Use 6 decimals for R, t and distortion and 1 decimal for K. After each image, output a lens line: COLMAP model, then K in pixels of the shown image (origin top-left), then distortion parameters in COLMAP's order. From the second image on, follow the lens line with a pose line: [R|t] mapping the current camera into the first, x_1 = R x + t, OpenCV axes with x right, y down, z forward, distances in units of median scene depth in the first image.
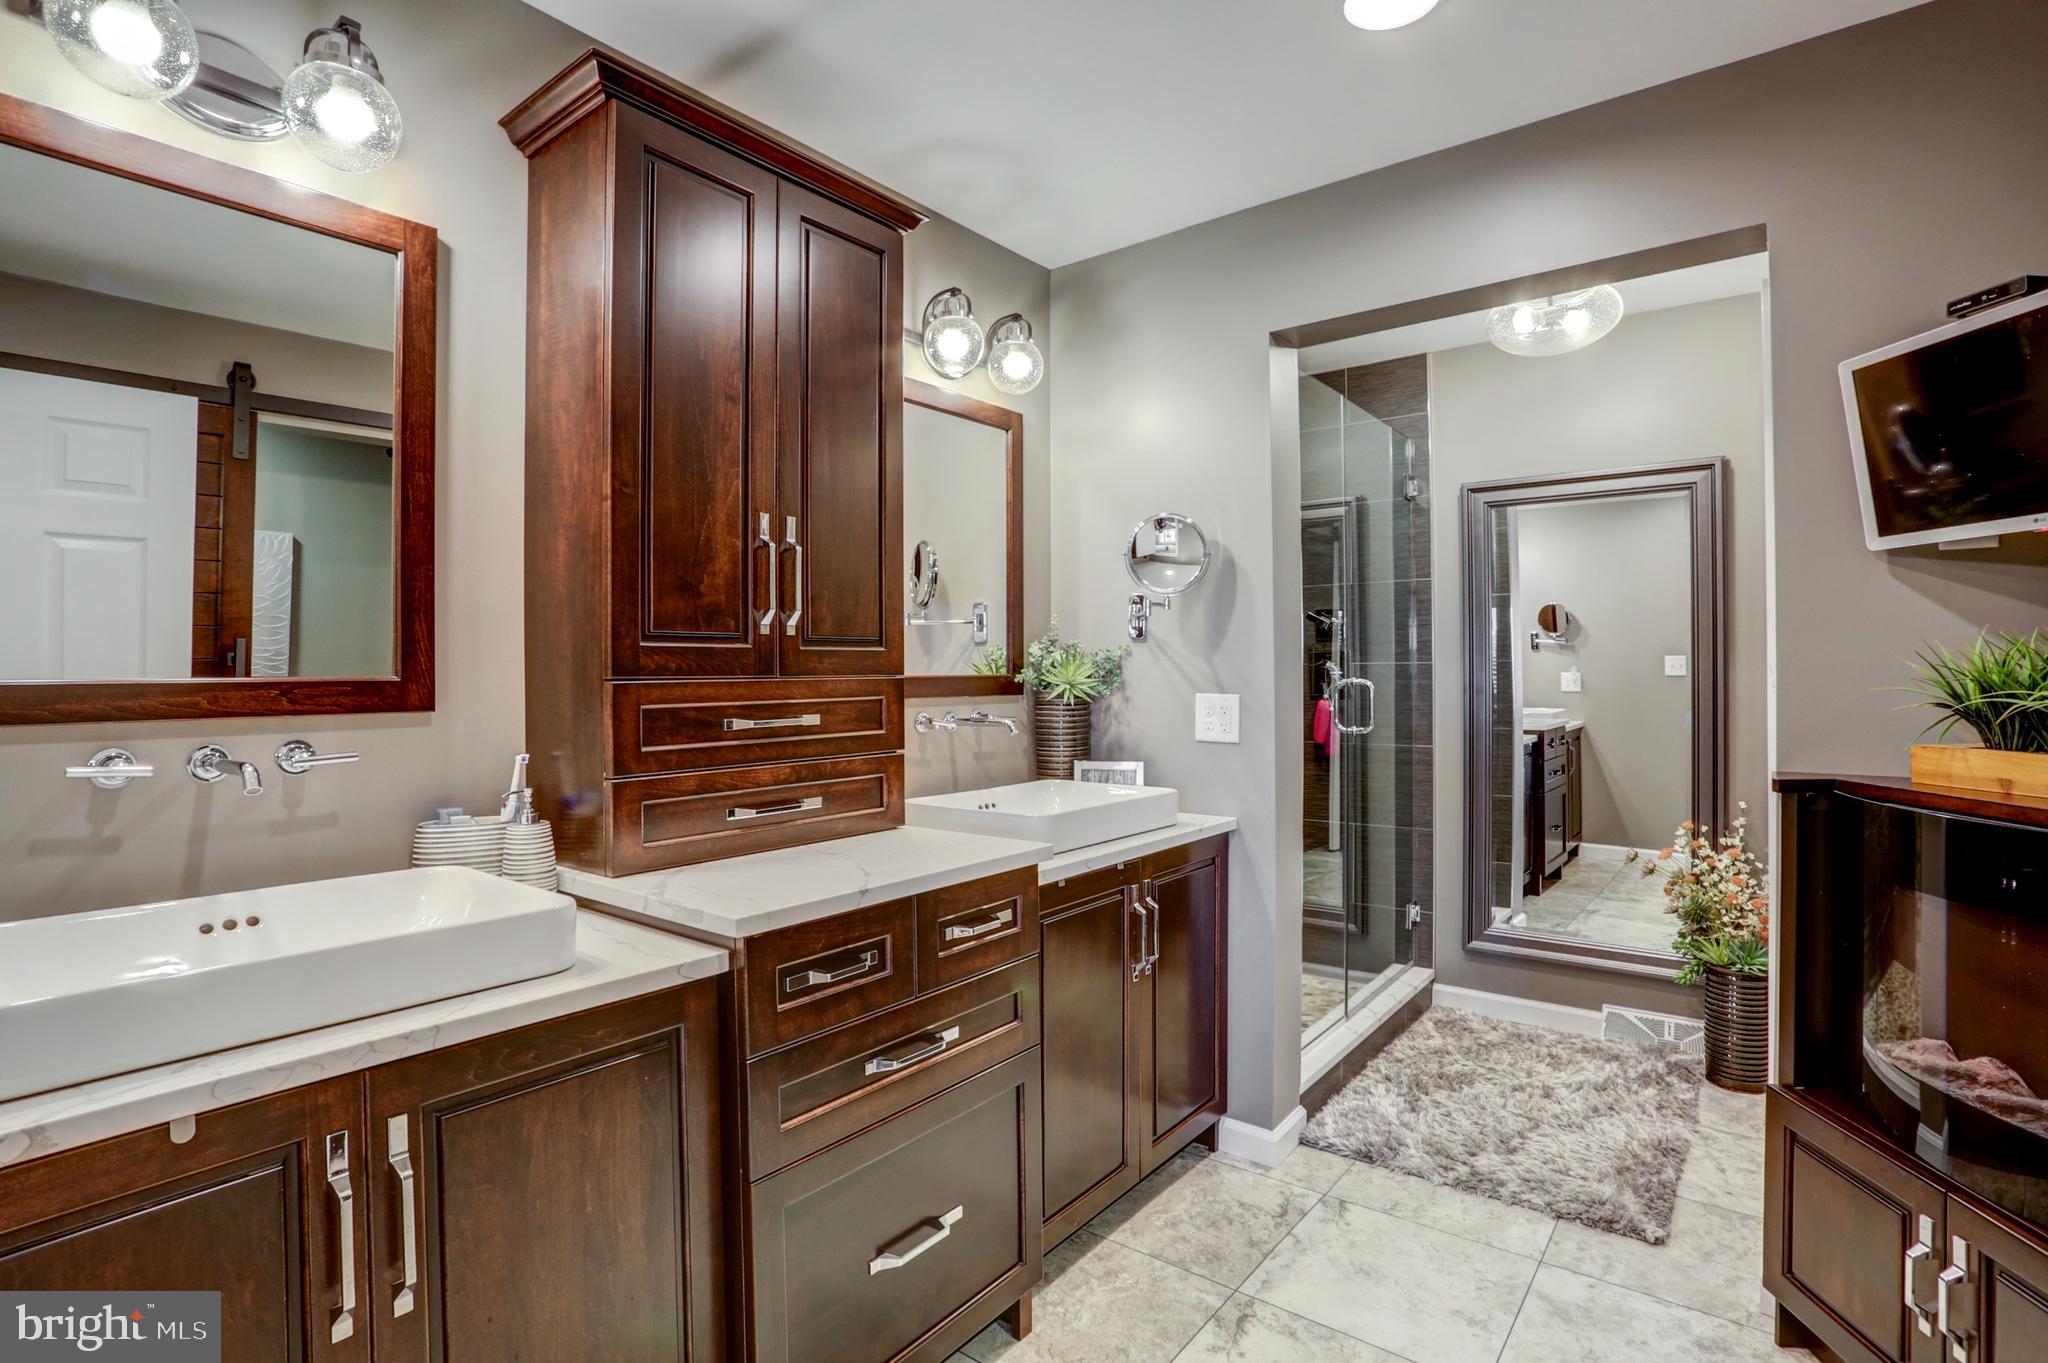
lens RADIAL K [[996.5, 0, 1024.4], [0, 996.5, 677.8], [0, 0, 1]] dist [-0.040937, 0.014098]
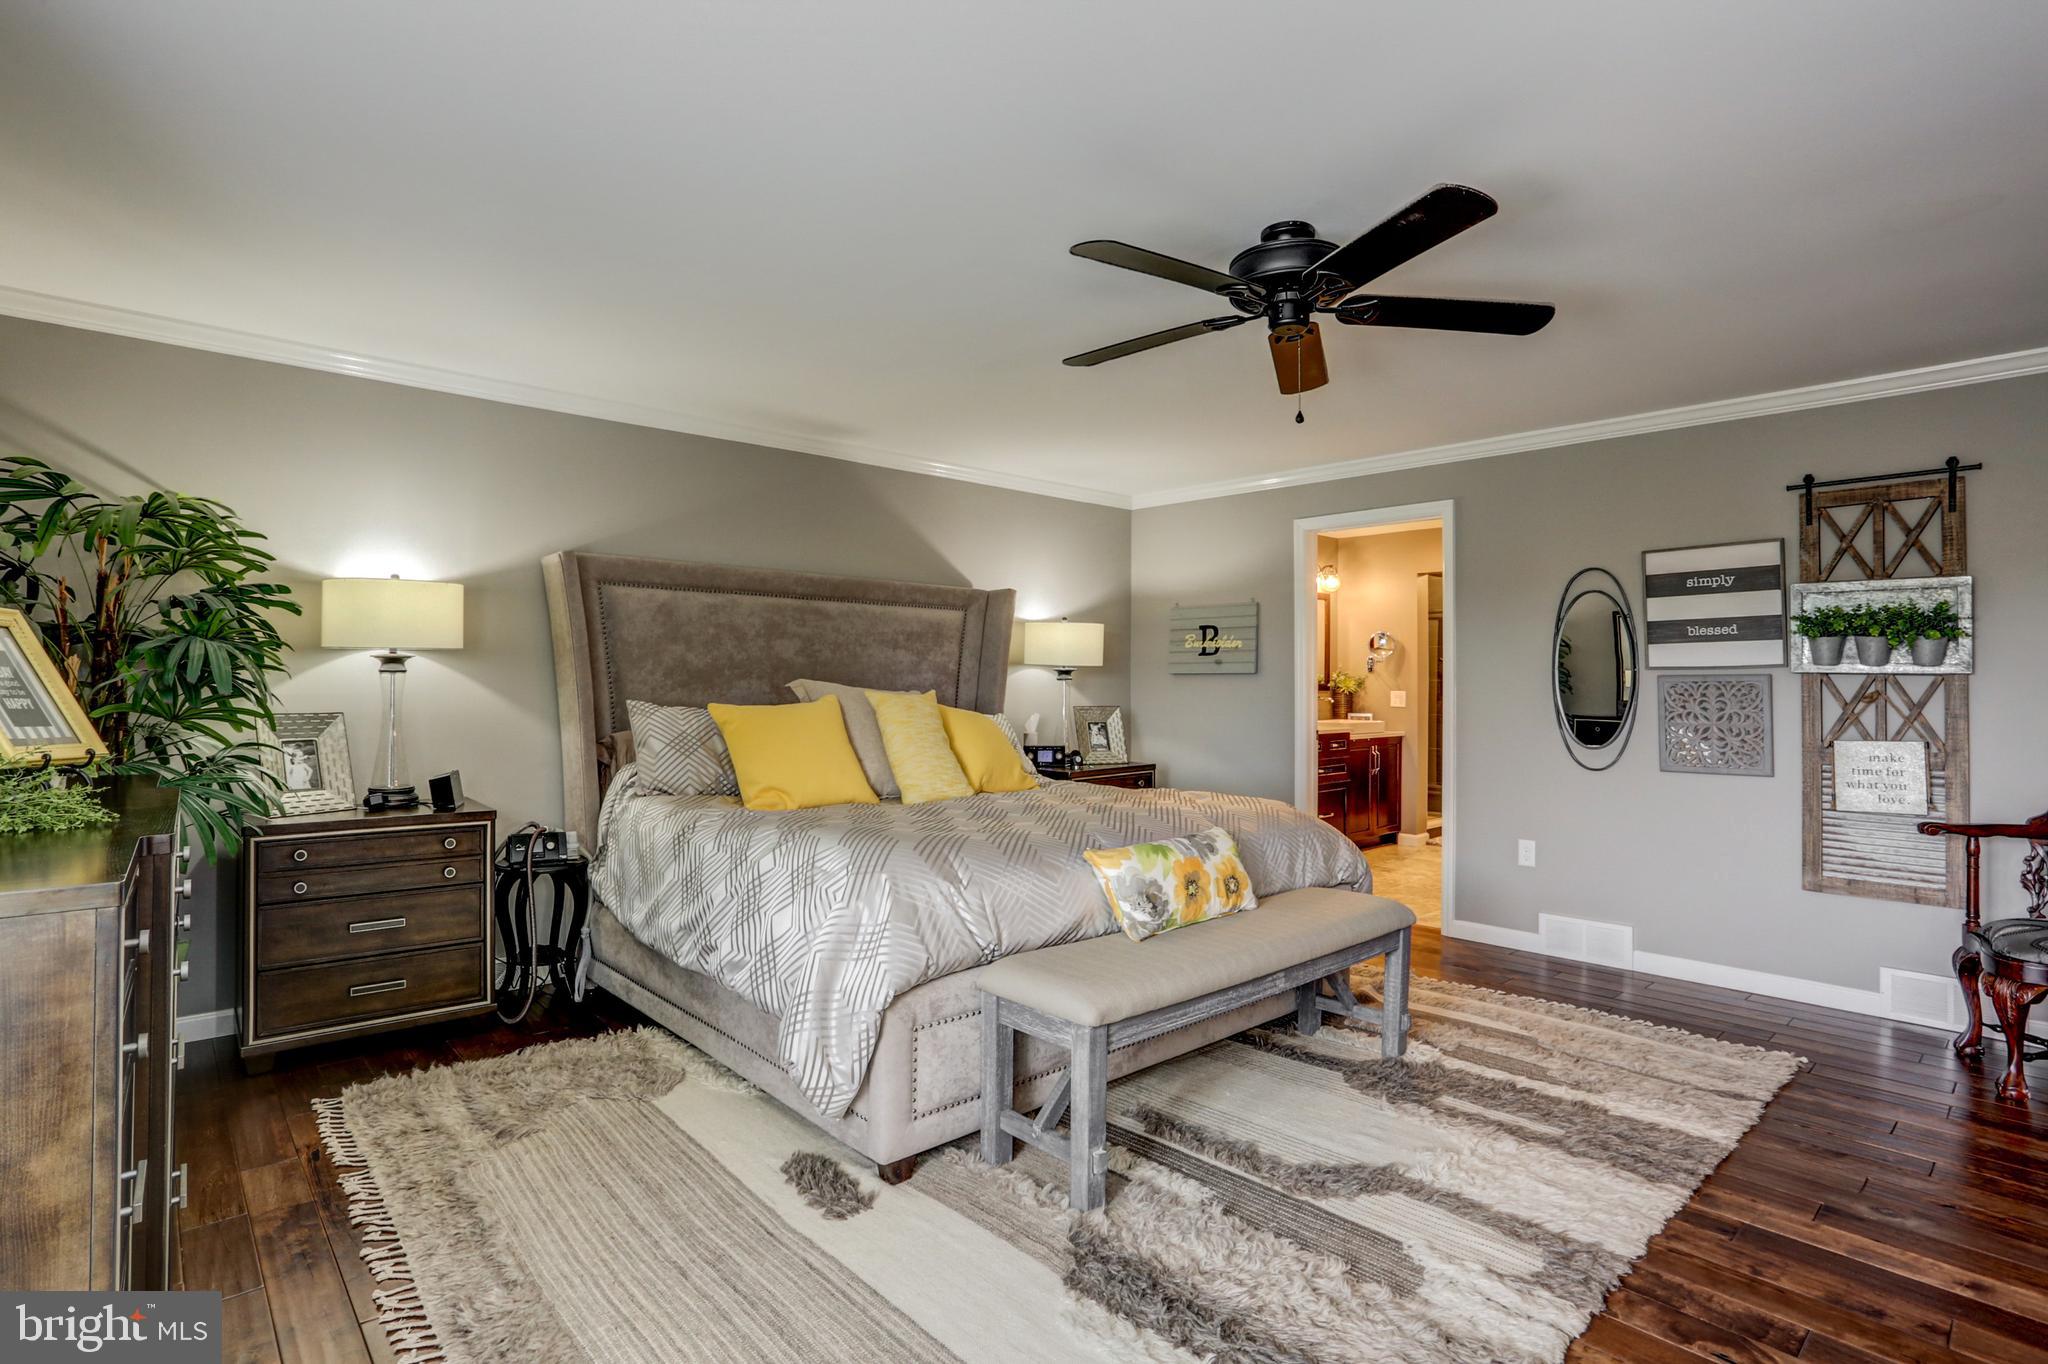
lens RADIAL K [[996.5, 0, 1022.6], [0, 996.5, 677.7], [0, 0, 1]] dist [-0.040937, 0.014098]
pose [[0.987676, 0.013883, -0.155895, -0.448358], [-0.016709, 0.999719, -0.016831, 0.044353], [0.155618, 0.019229, 0.987630, -2.073753]]
